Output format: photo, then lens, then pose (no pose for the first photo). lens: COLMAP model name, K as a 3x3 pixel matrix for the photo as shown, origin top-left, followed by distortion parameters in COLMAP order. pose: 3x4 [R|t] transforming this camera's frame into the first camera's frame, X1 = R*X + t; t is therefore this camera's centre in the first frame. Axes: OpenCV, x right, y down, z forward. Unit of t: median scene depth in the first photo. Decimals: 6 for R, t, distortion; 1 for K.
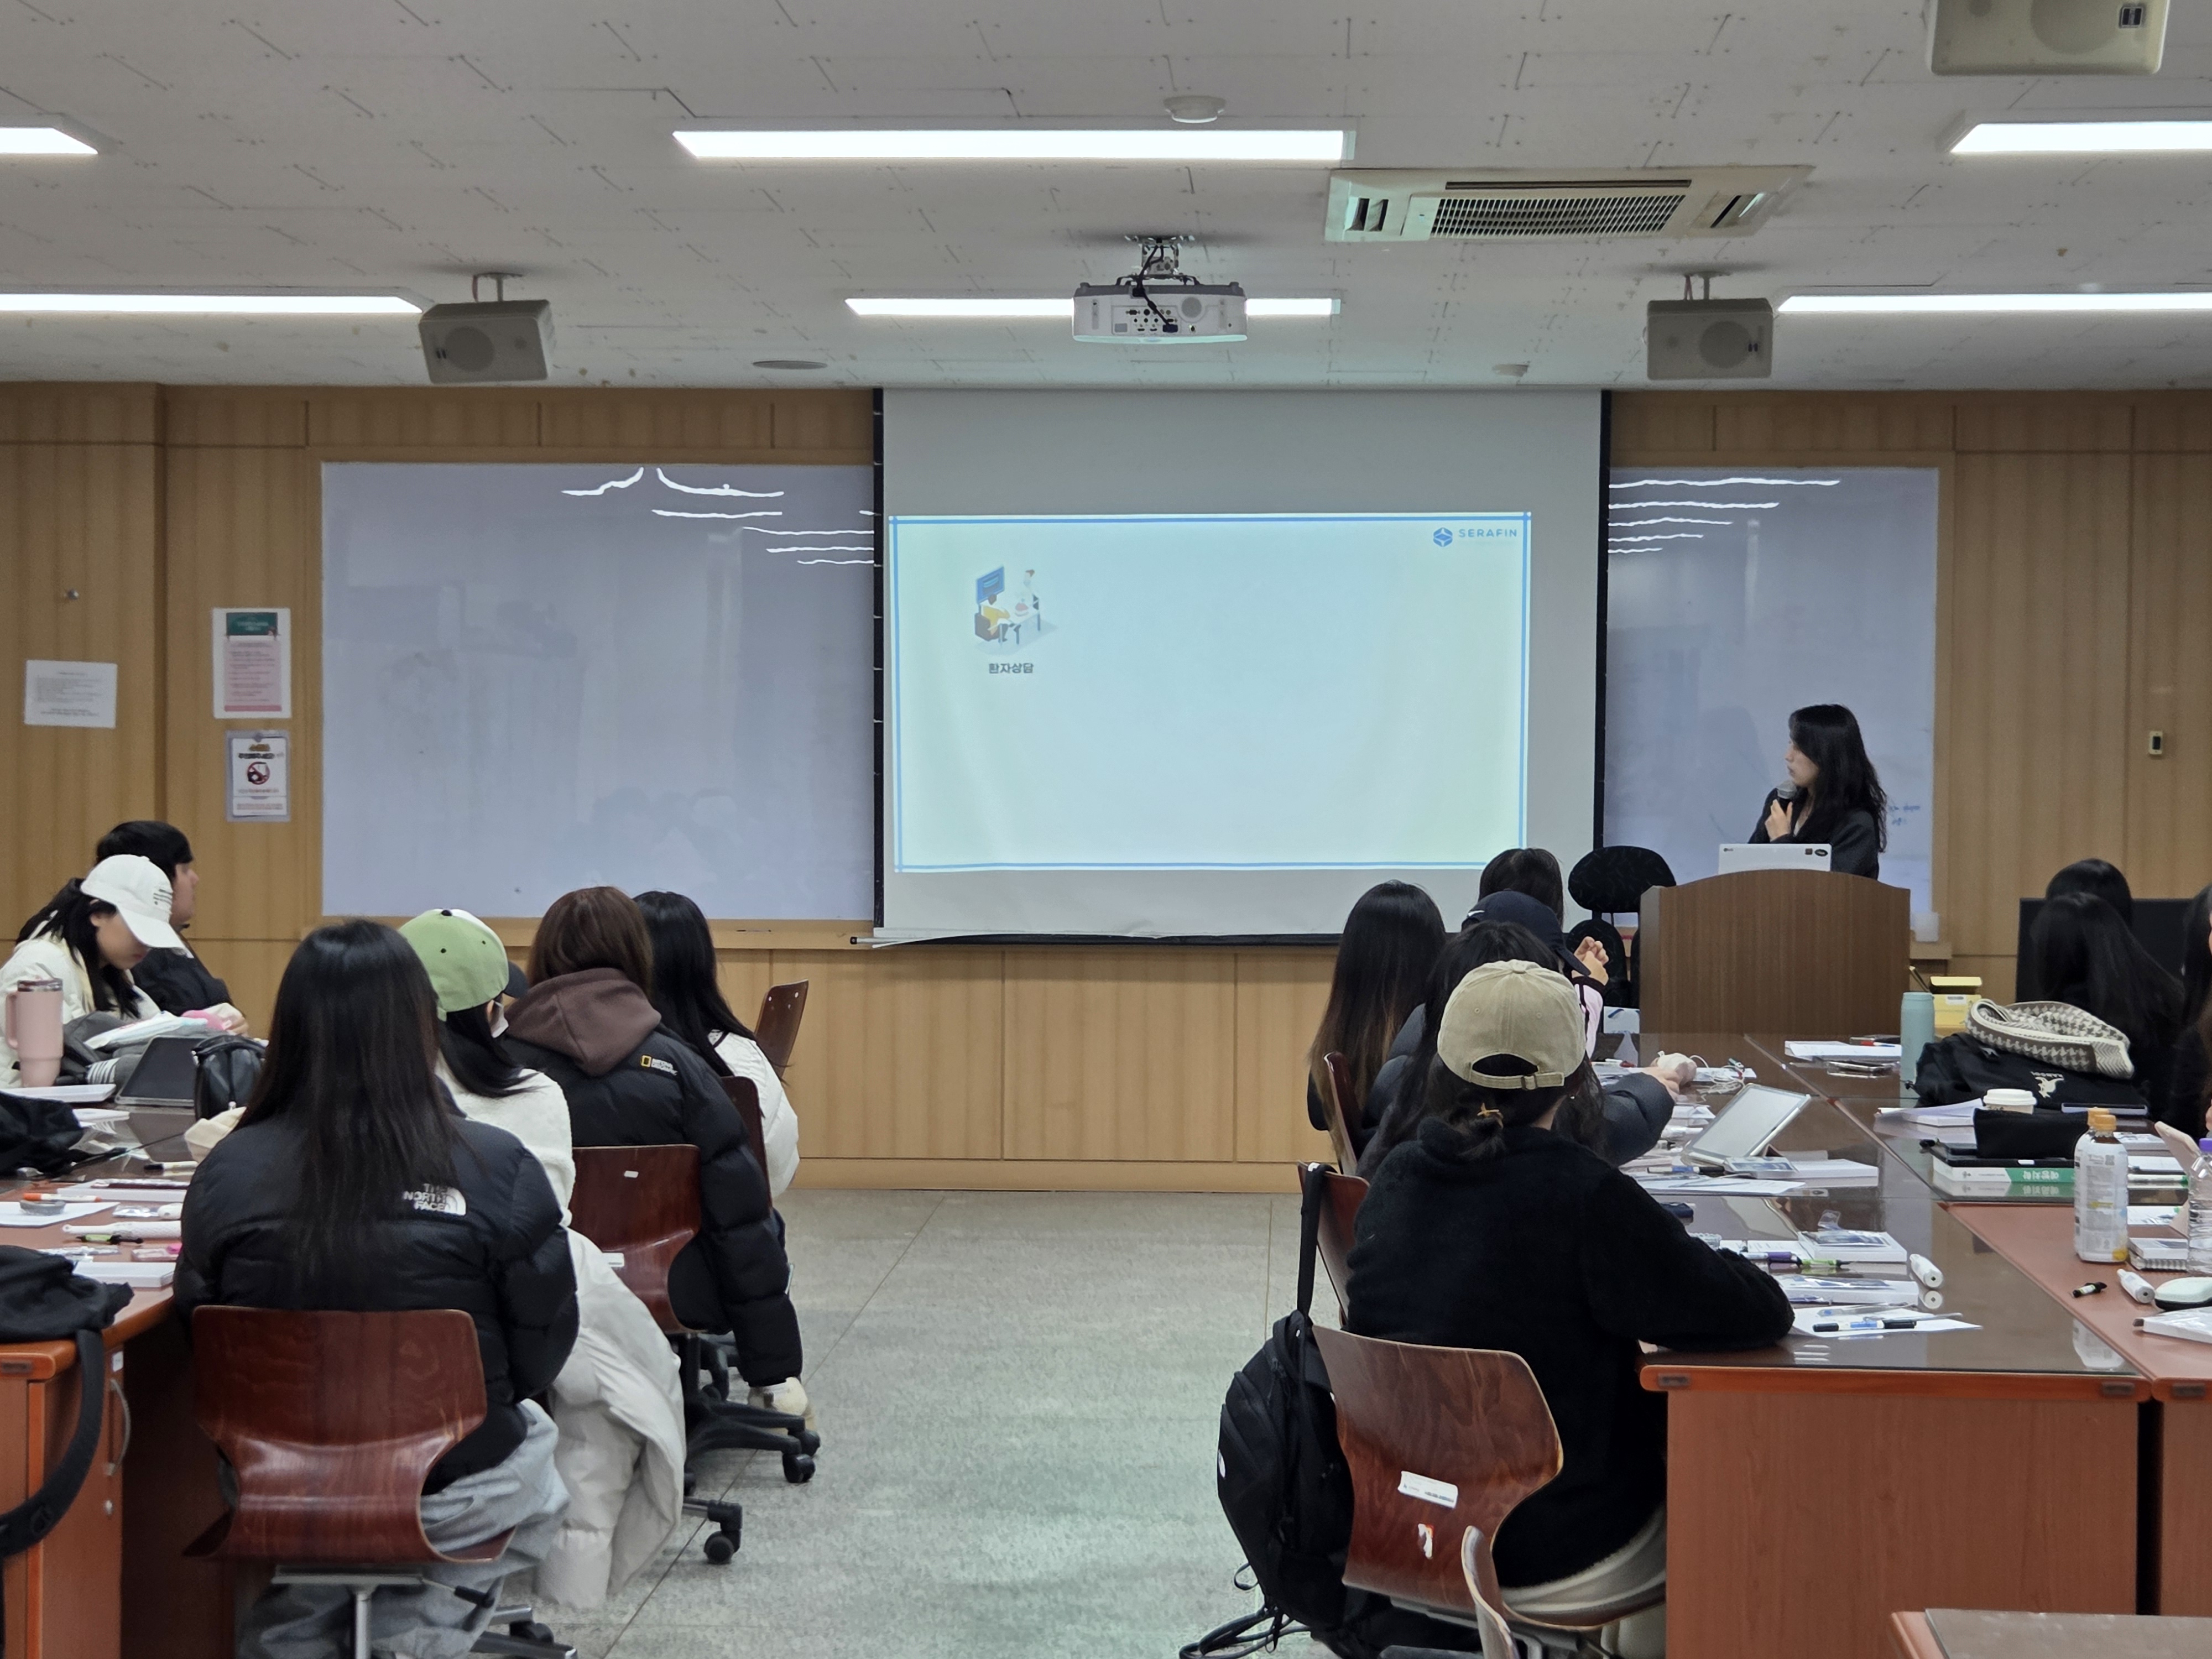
lens RADIAL K [[3848.3, 0, 1139.9], [0, 3848.3, 845.2], [0, 0, 1]] dist [0.167639, -0.827568]
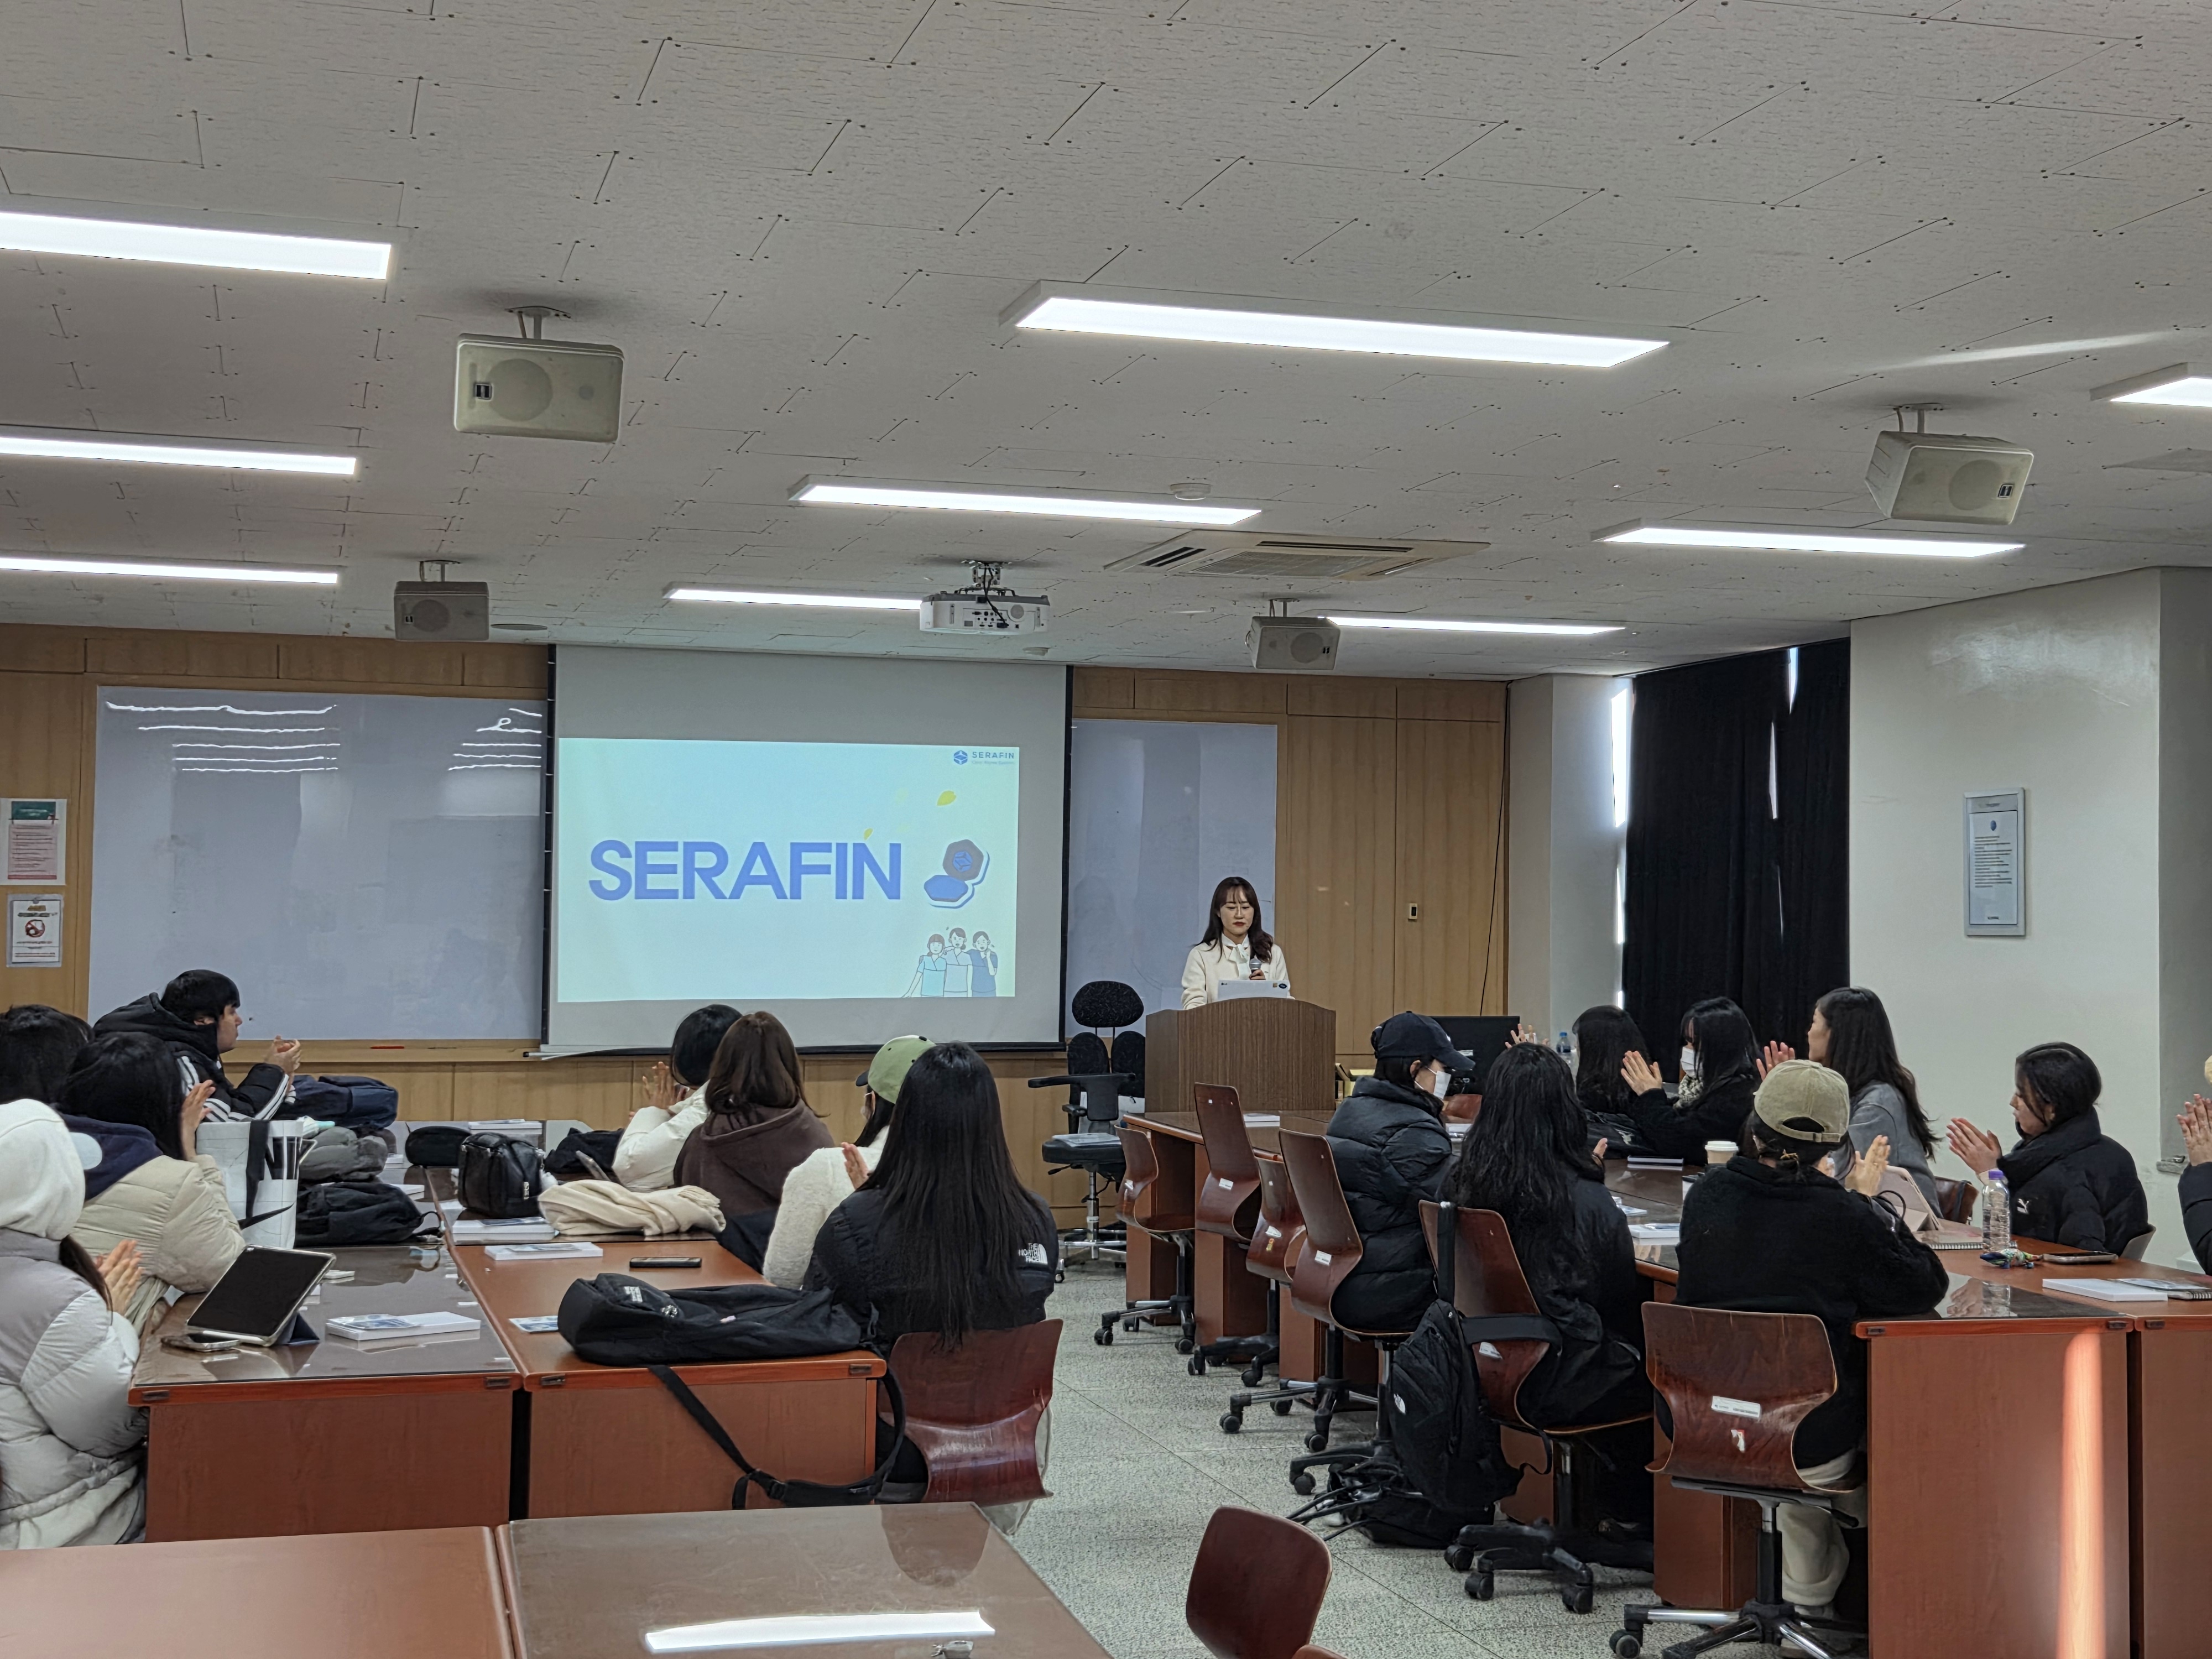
lens RADIAL K [[2848.3, 0, 1148.0], [0, 2848.3, 794.2], [0, 0, 1]] dist [0.092341, -0.054585]
pose [[0.943221, 0.018447, 0.331654, -0.237001], [0.002052, 0.998114, -0.061352, -0.004580], [-0.332160, 0.058549, 0.941404, -0.012802]]
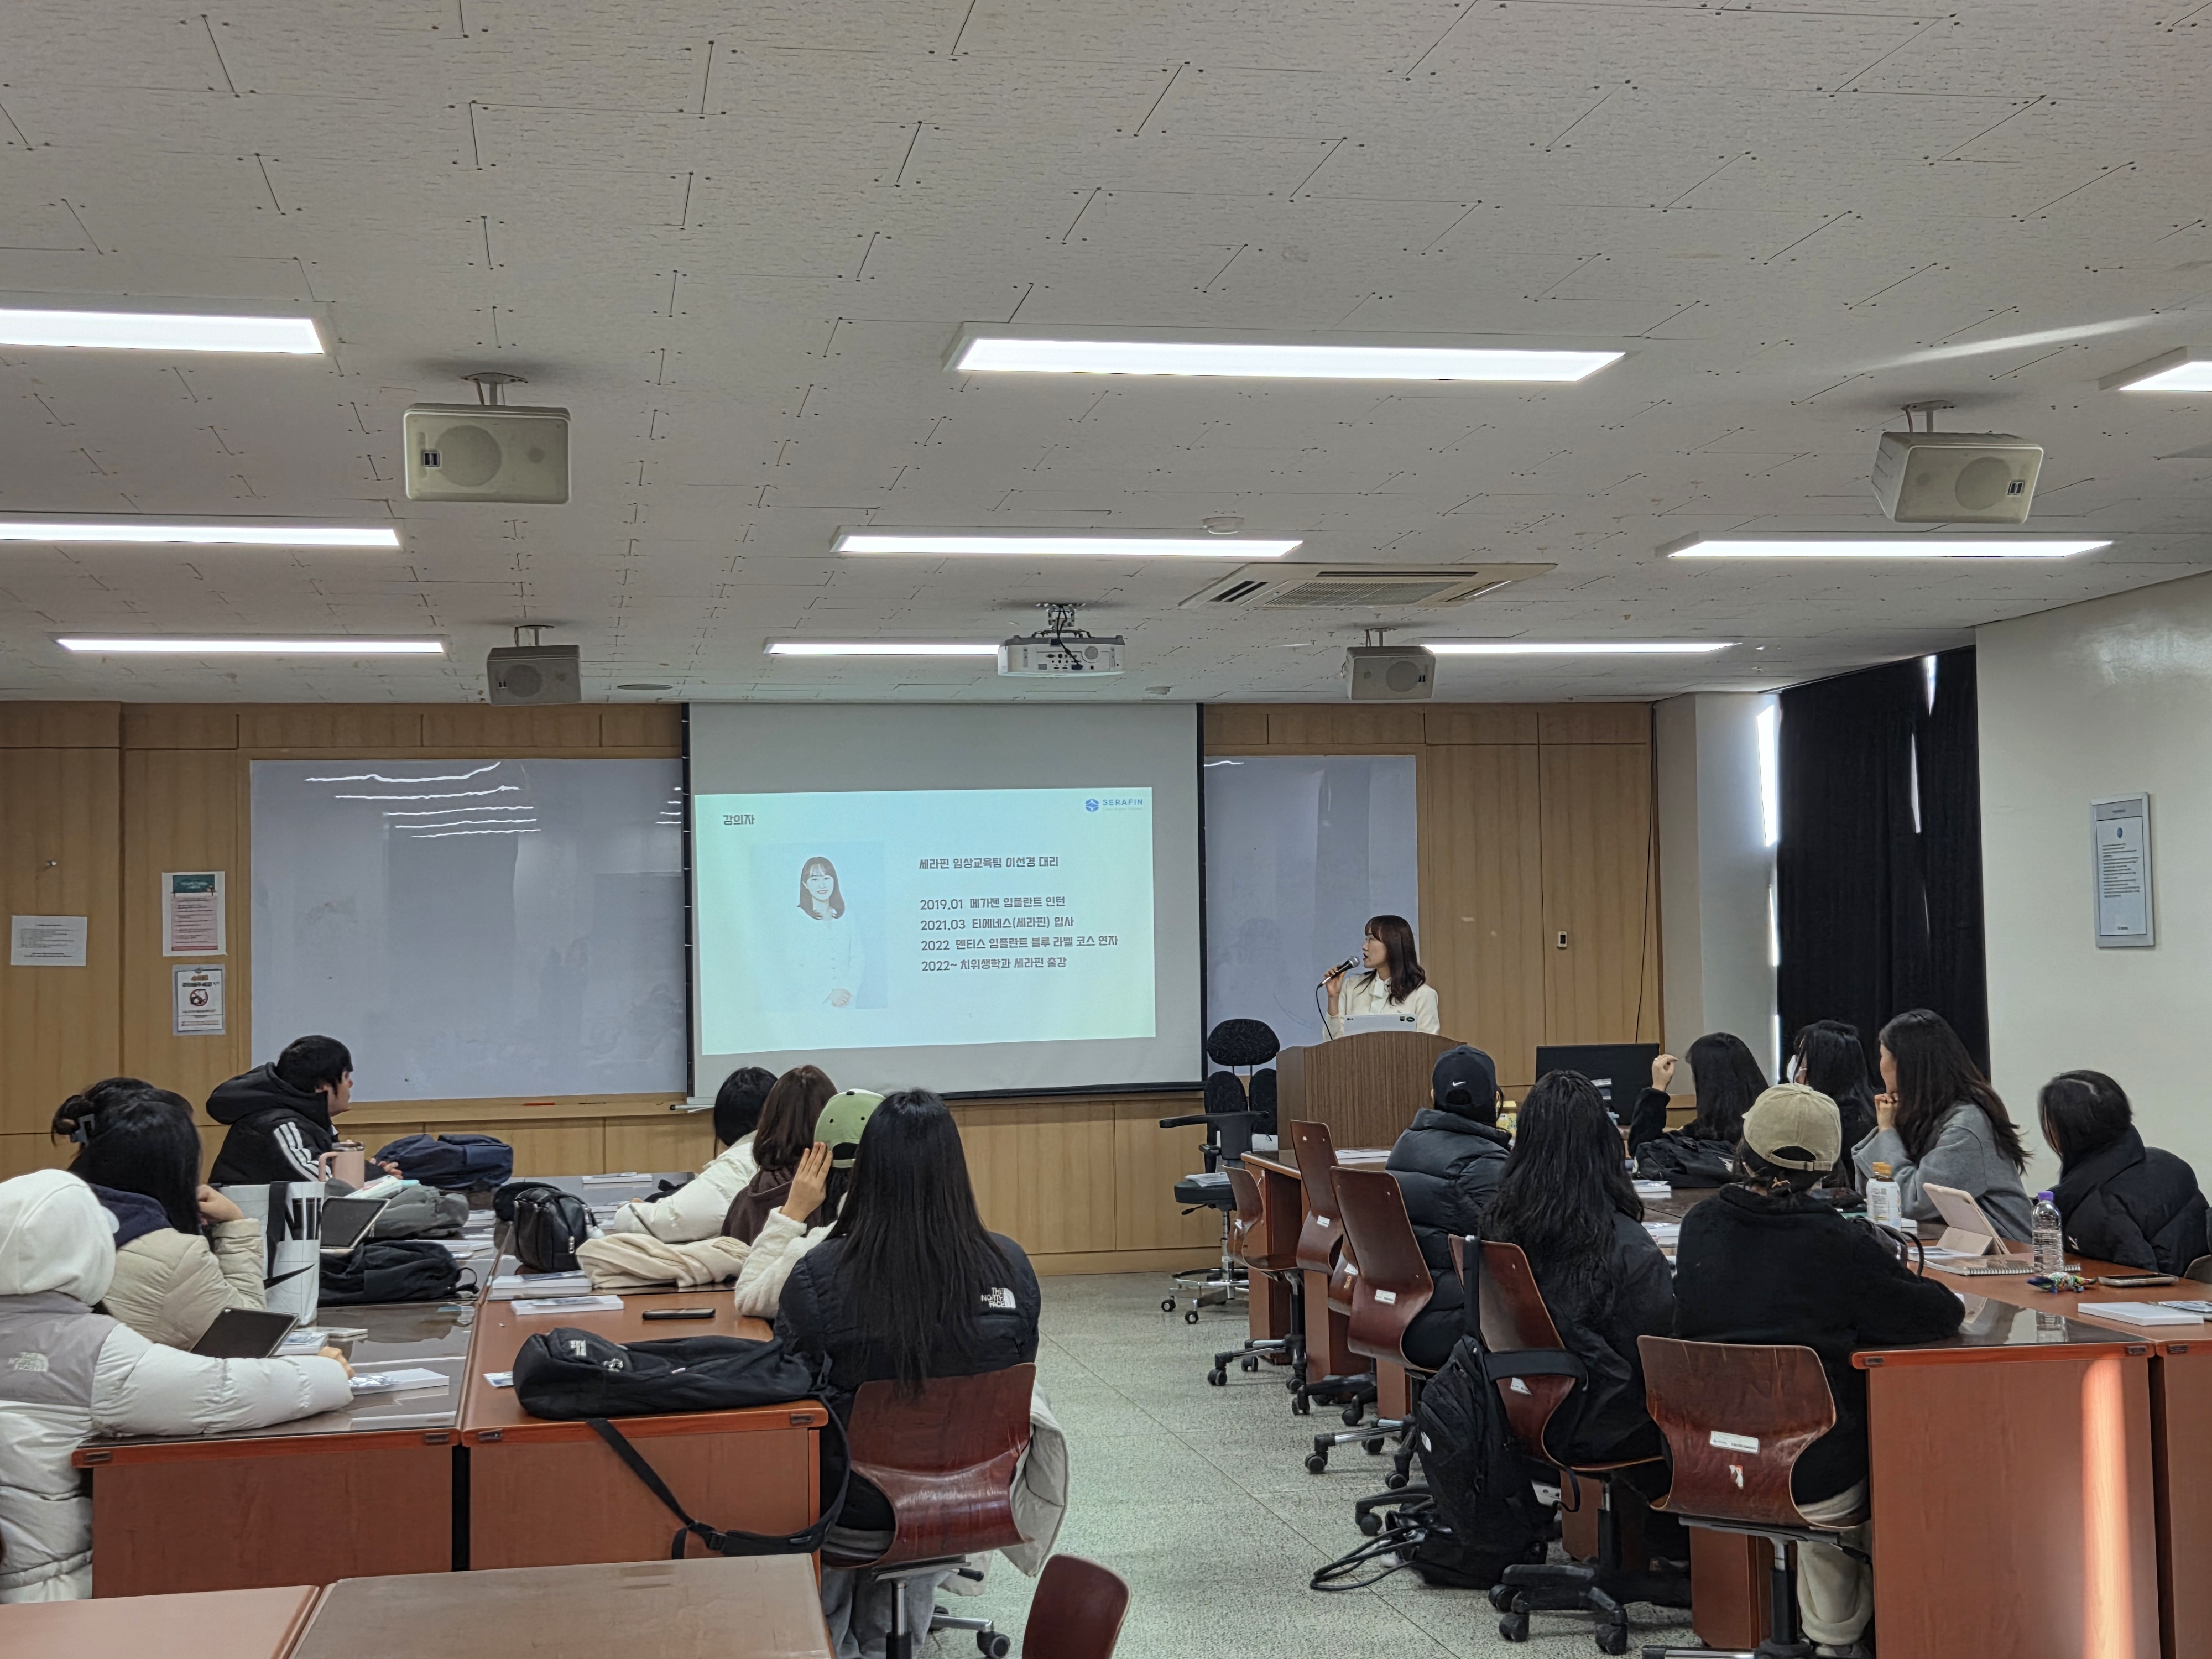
lens RADIAL K [[2848.6, 0, 1150.8], [0, 2848.6, 825.1], [0, 0, 1]] dist [0.092302, -0.029725]
pose [[0.969381, -0.014270, 0.245147, -0.183746], [0.031155, 0.997390, -0.065137, -0.004101], [-0.243578, 0.070780, 0.967295, -0.024730]]
